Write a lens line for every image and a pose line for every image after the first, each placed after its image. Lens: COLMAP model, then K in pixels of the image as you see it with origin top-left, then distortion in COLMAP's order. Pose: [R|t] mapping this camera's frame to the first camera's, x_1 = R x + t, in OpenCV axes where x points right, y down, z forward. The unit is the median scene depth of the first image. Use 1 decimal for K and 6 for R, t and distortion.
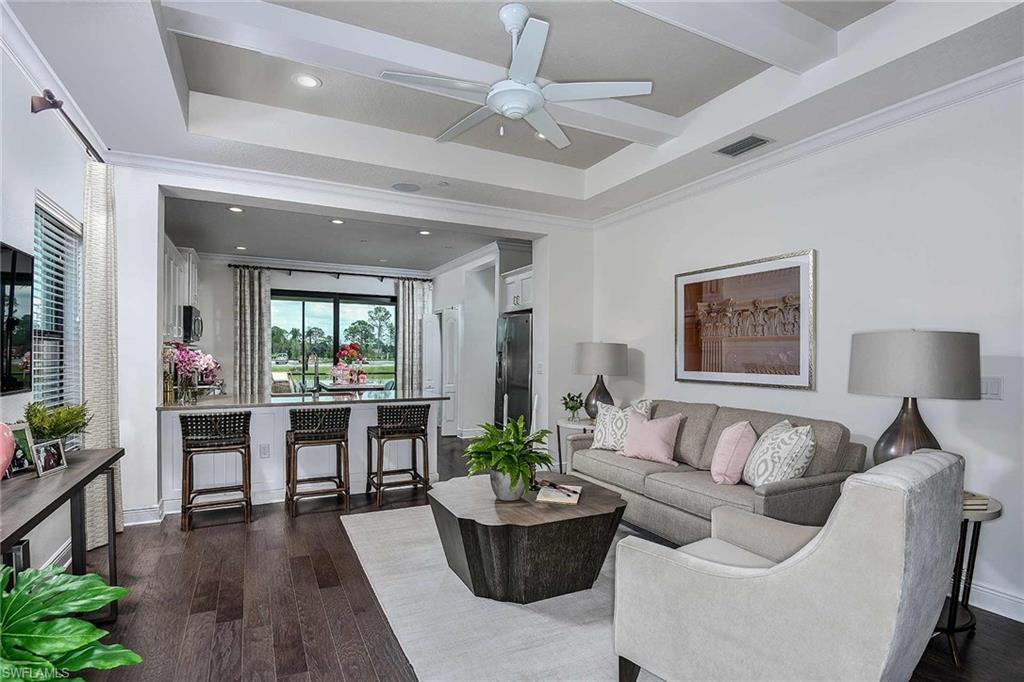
lens RADIAL K [[511.0, 0, 511.5], [0, 511.0, 354.4], [0, 0, 1]] dist [0.001391, -0.000028]
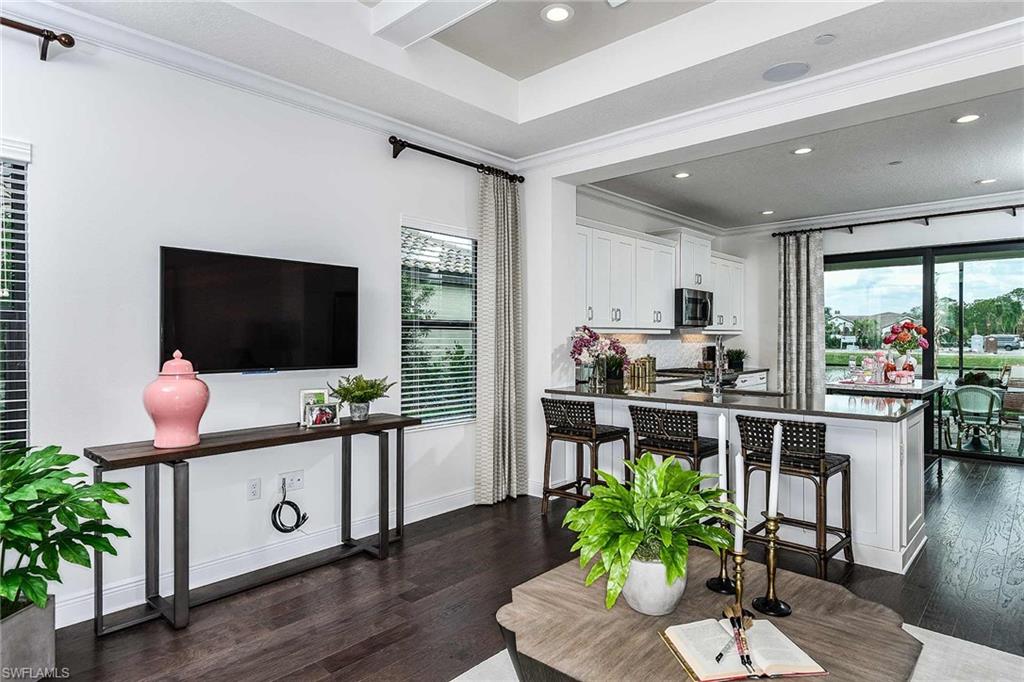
lens RADIAL K [[576.9, 0, 498.9], [0, 576.9, 340.5], [0, 0, 1]] dist [-0.002409, -0.001896]
pose [[0.330662, 0.000336, -0.943749, 0.192840], [-0.000011, 1.000000, 0.000352, 0.001023], [0.943749, -0.000106, 0.330662, 0.245073]]
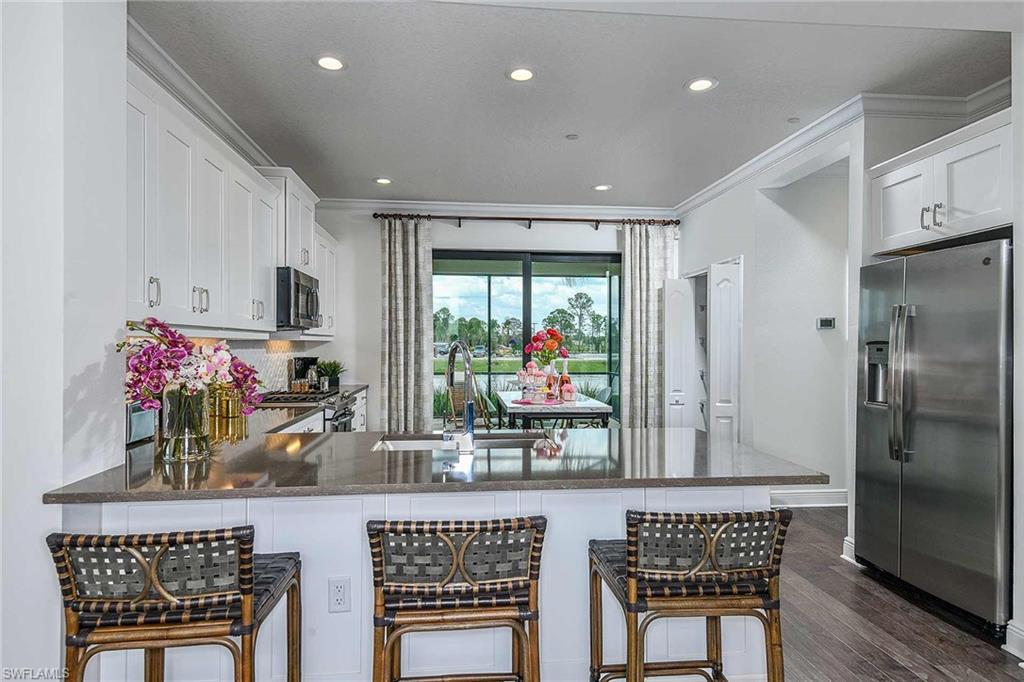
lens RADIAL K [[577.7, 0, 512.0], [0, 577.7, 341.0], [0, 0, 1]] dist [0.033719, -0.000452]
pose [[0.932513, -0.006013, -0.361087, -0.107245], [0.002602, 0.999947, -0.009931, -0.001248], [0.361128, 0.008321, 0.932479, 0.344862]]
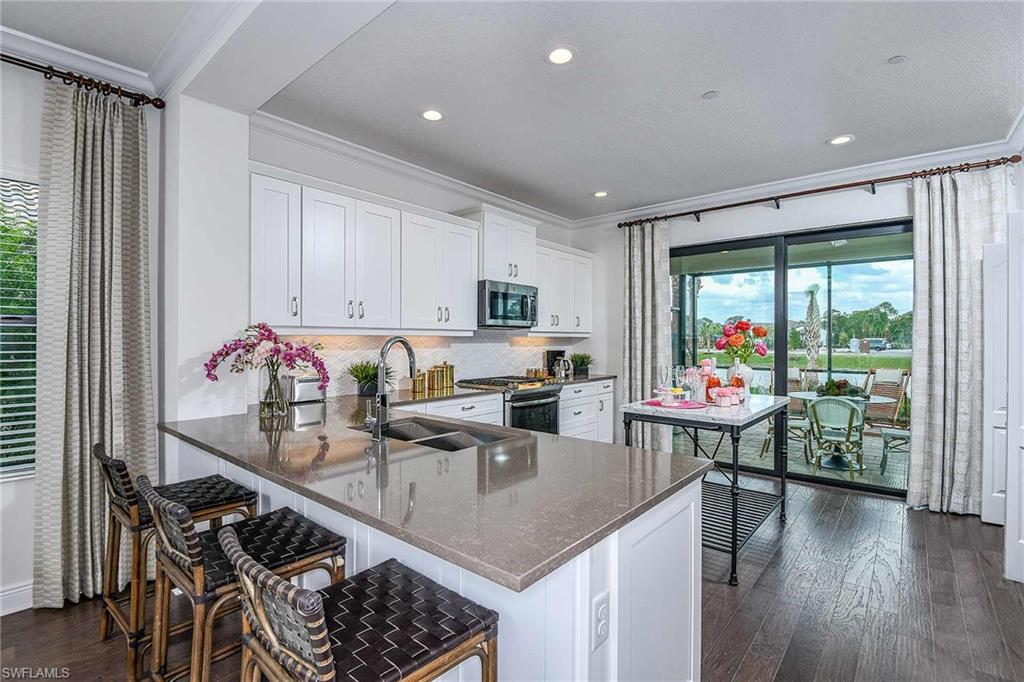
lens RADIAL K [[467.4, 0, 513.0], [0, 467.4, 337.5], [0, 0, 1]] dist [0.002942, -0.019924]
pose [[0.385420, -0.009709, -0.922690, 0.021109], [-0.000499, 0.999942, -0.010730, -0.000937], [0.922741, 0.004596, 0.385393, 0.569895]]
